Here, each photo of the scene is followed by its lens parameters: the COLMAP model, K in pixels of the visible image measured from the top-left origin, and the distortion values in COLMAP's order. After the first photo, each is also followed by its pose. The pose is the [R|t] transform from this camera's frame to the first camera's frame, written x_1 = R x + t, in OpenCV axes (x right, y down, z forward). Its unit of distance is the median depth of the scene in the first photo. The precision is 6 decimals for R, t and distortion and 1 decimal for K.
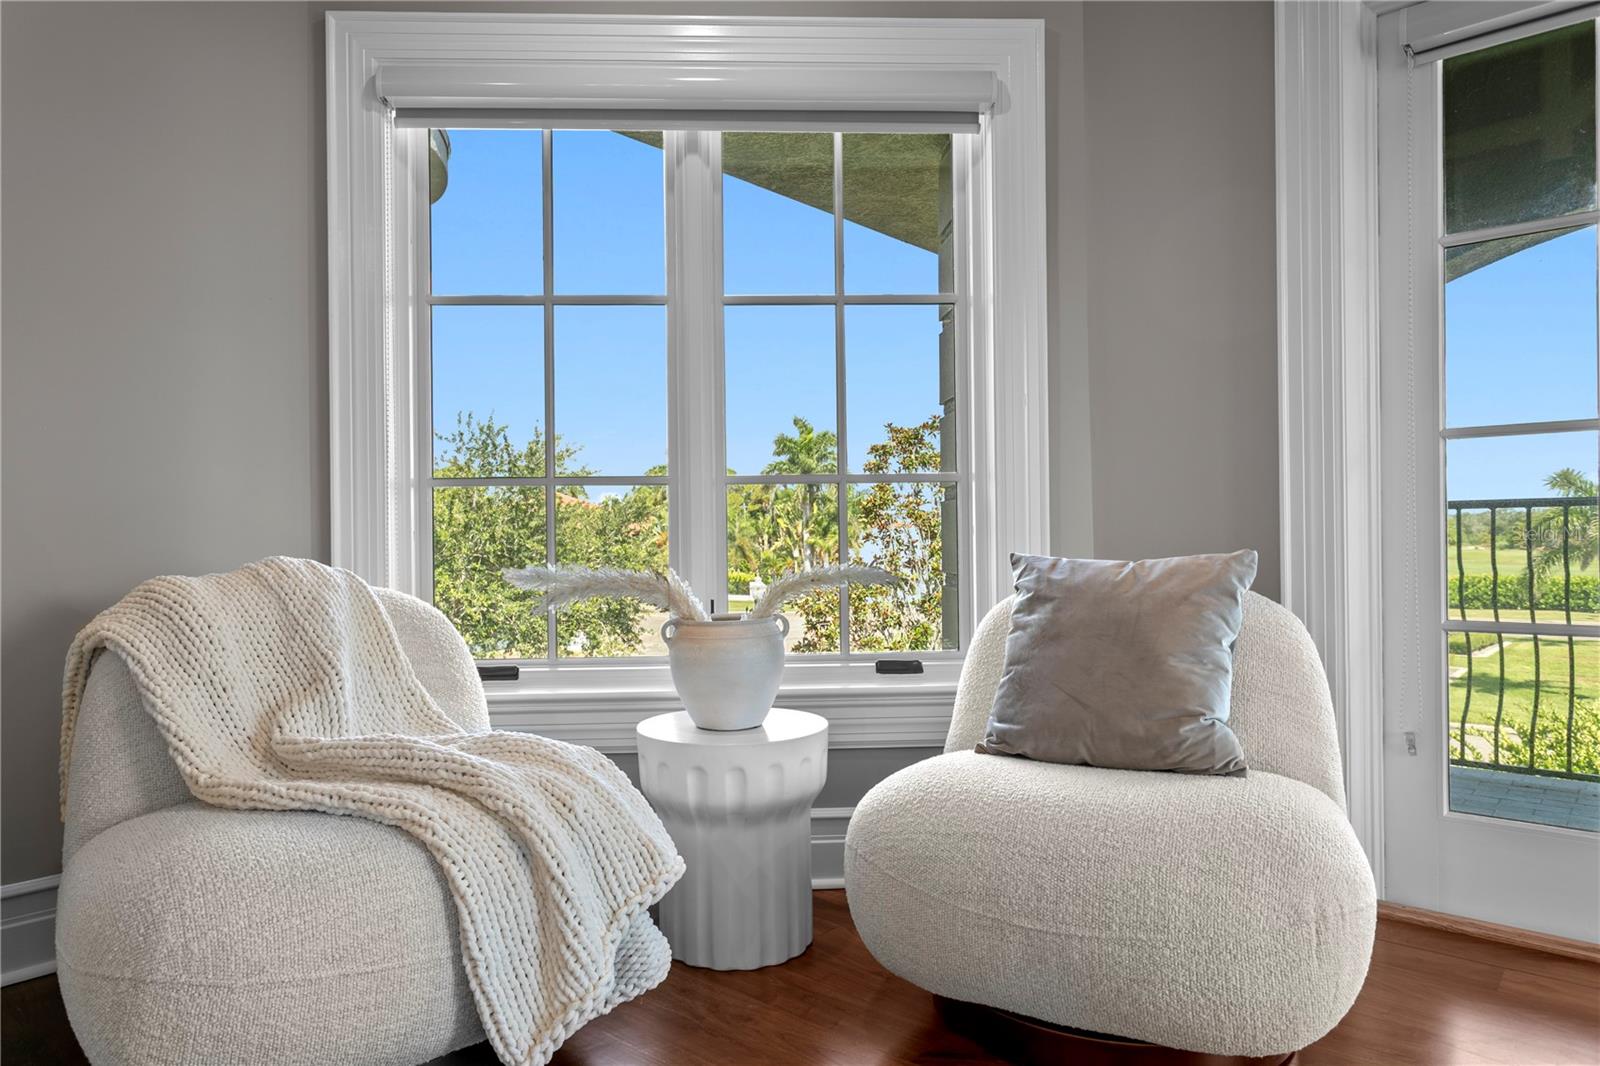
lens RADIAL K [[1021.6, 0, 800.0], [0, 1021.6, 533.0], [0, 0, 1]] dist [-0.018526, -0.000726]
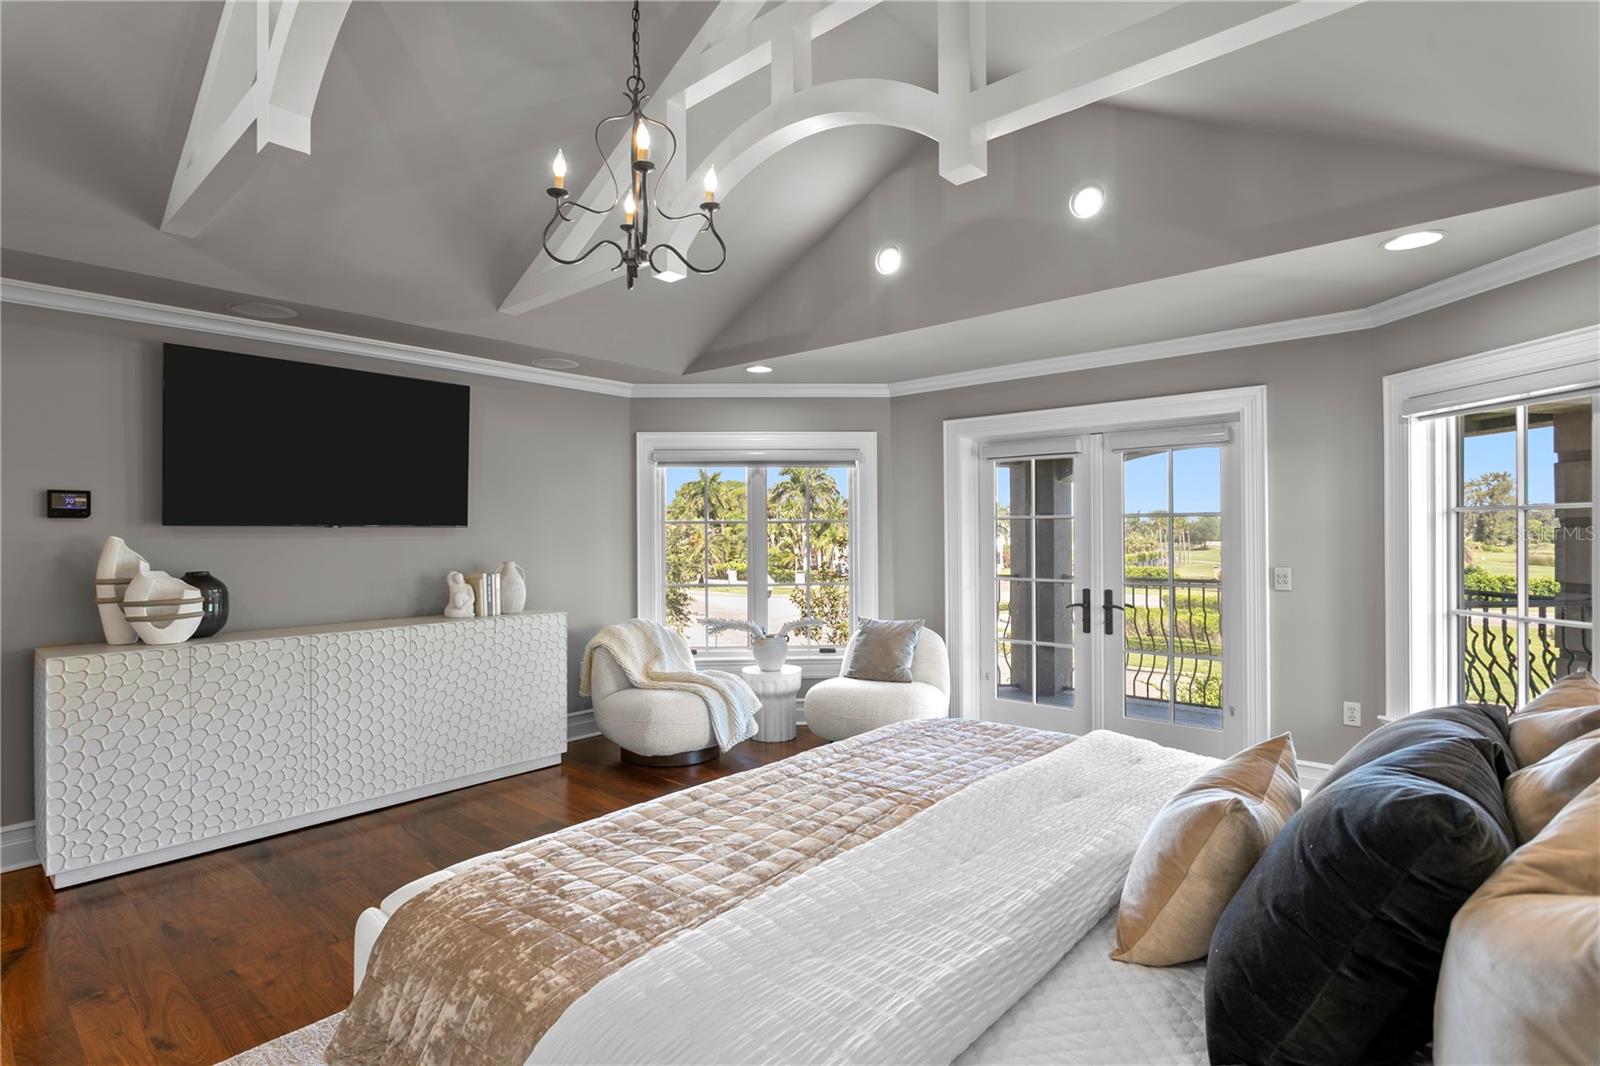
lens RADIAL K [[752.6, 0, 800.0], [0, 752.6, 533.0], [0, 0, 1]] dist [0.000732, 0.000030]
pose [[0.999975, 0.006984, 0.001066, 0.018689], [-0.006977, 0.999951, -0.006978, -0.251867], [-0.001115, 0.006970, 0.999975, -1.535916]]
